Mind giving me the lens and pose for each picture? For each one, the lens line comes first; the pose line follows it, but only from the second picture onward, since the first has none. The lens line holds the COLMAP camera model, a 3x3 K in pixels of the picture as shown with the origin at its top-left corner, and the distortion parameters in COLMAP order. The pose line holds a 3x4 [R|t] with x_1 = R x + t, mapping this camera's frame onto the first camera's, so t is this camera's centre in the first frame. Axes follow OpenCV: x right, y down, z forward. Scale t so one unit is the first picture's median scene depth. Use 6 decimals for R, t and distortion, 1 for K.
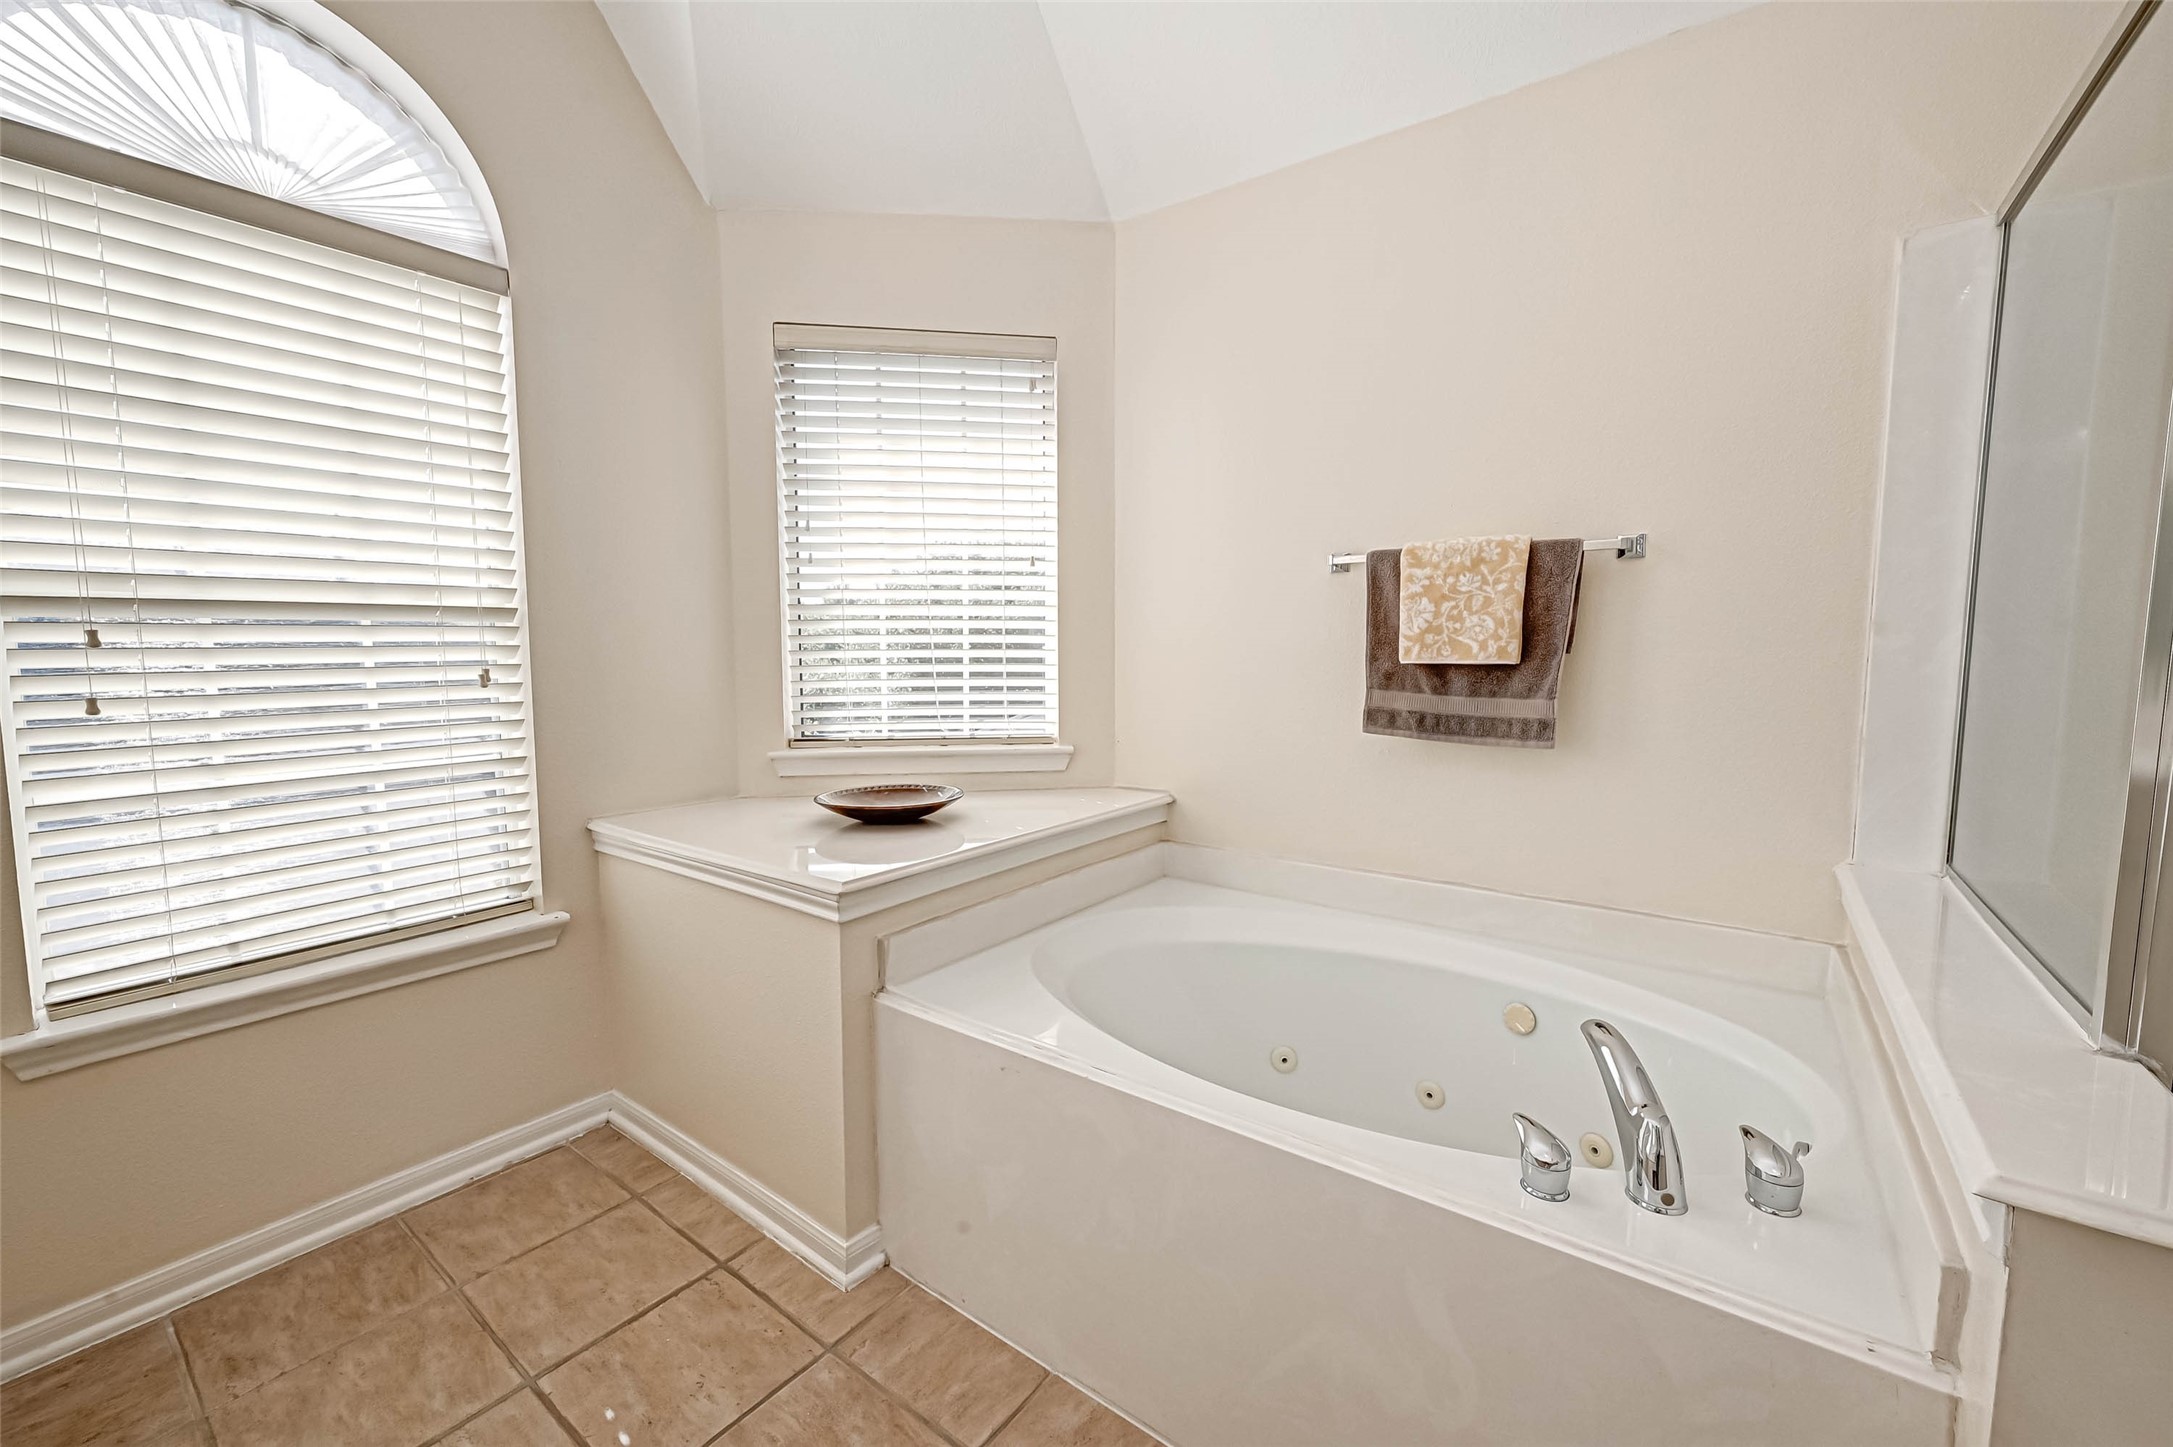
lens RADIAL K [[869.5, 0, 1089.3], [0, 869.5, 721.2], [0, 0, 1]] dist [0.000640, -0.000276]
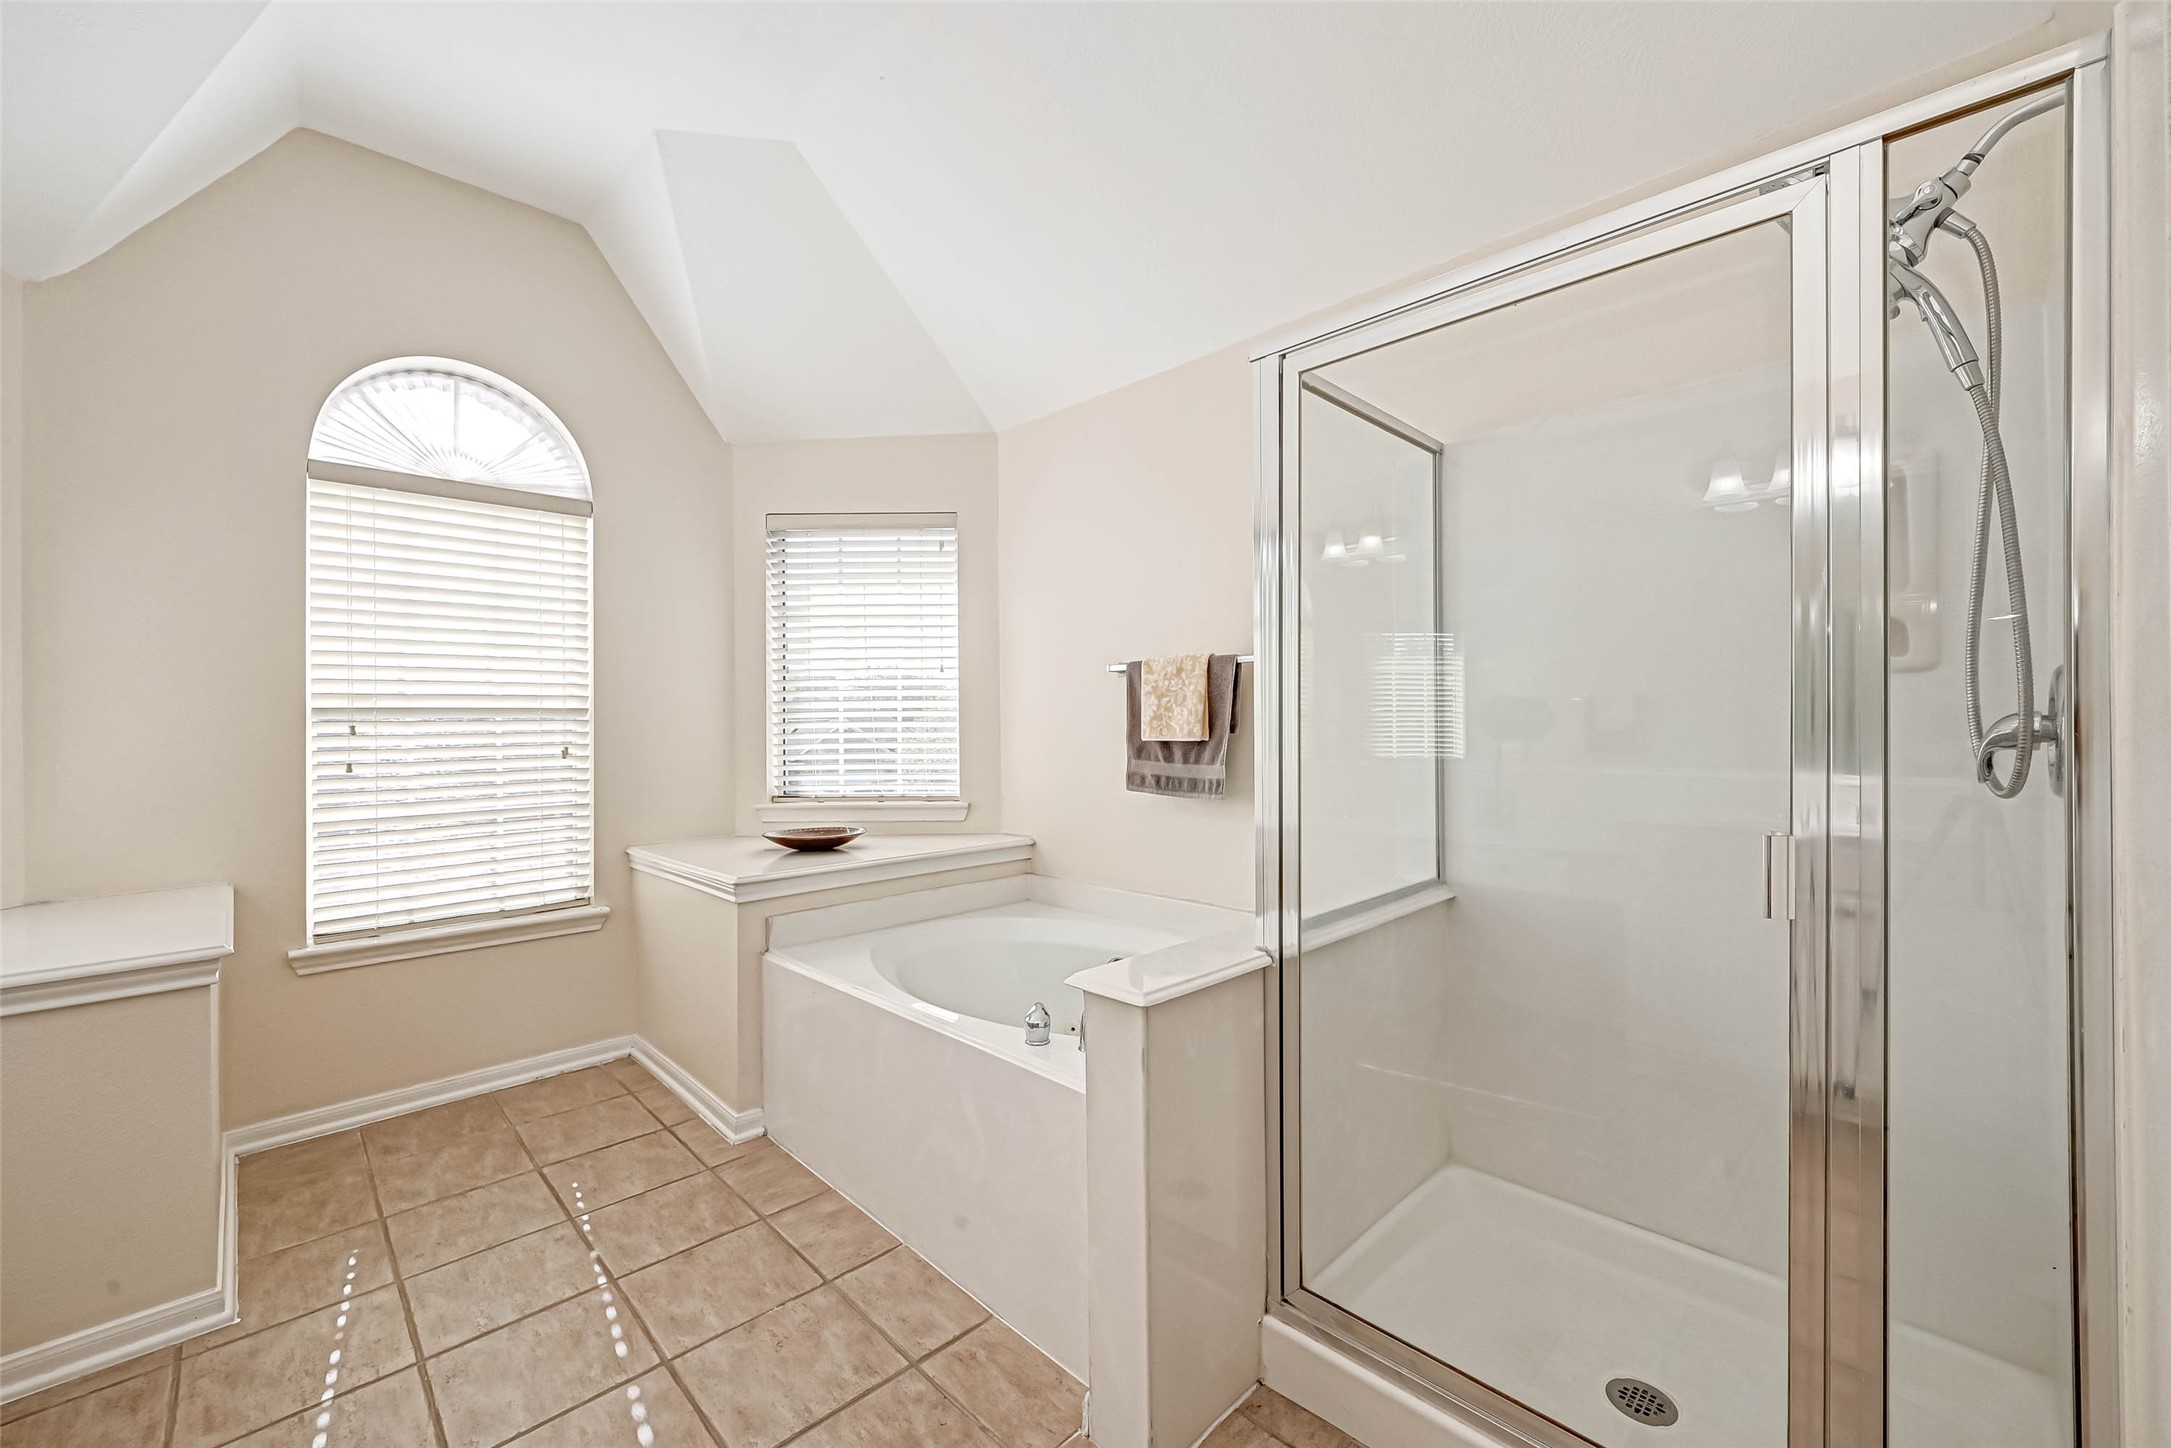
lens RADIAL K [[868.7, 0, 1093.3], [0, 868.7, 722.3], [0, 0, 1]] dist [0.000640, -0.000276]
pose [[0.987938, -0.007807, -0.154652, 0.511996], [-0.006178, 0.995946, -0.089737, 0.032198], [0.154725, 0.089610, 0.983885, -0.422798]]
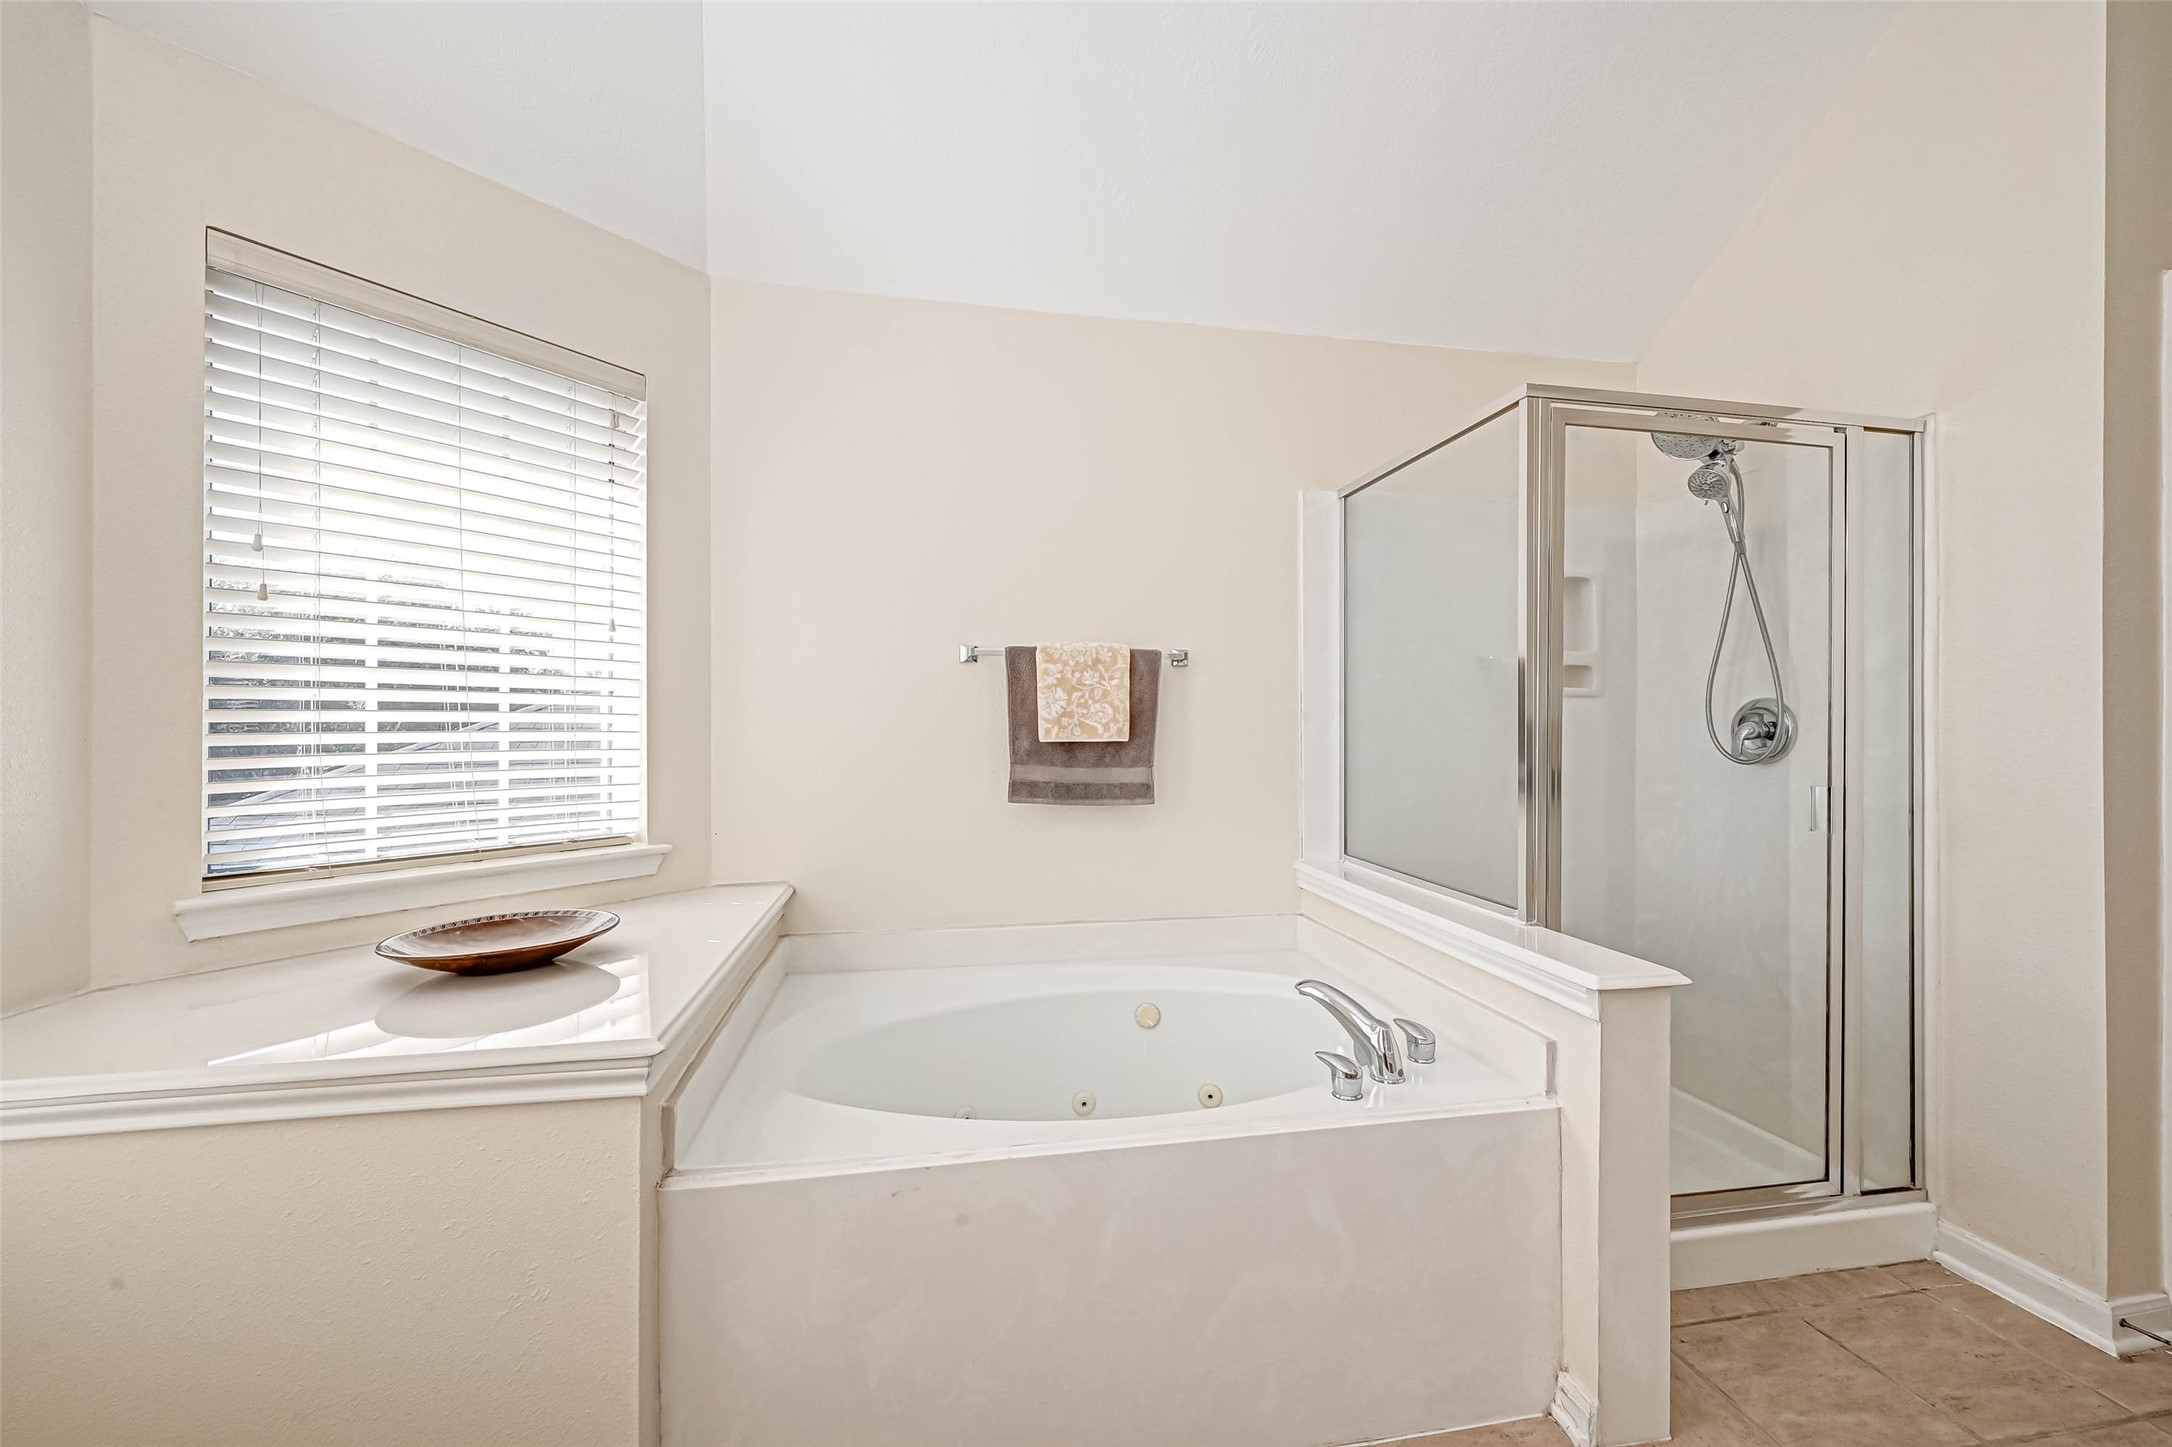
lens RADIAL K [[869.1, 0, 1091.7], [0, 869.1, 717.0], [0, 0, 1]] dist [0.000640, -0.000276]
pose [[0.676732, 0.008437, 0.736181, -0.483128], [0.060728, 0.995887, -0.067237, -0.016817], [-0.733721, 0.090208, 0.673436, 0.148778]]
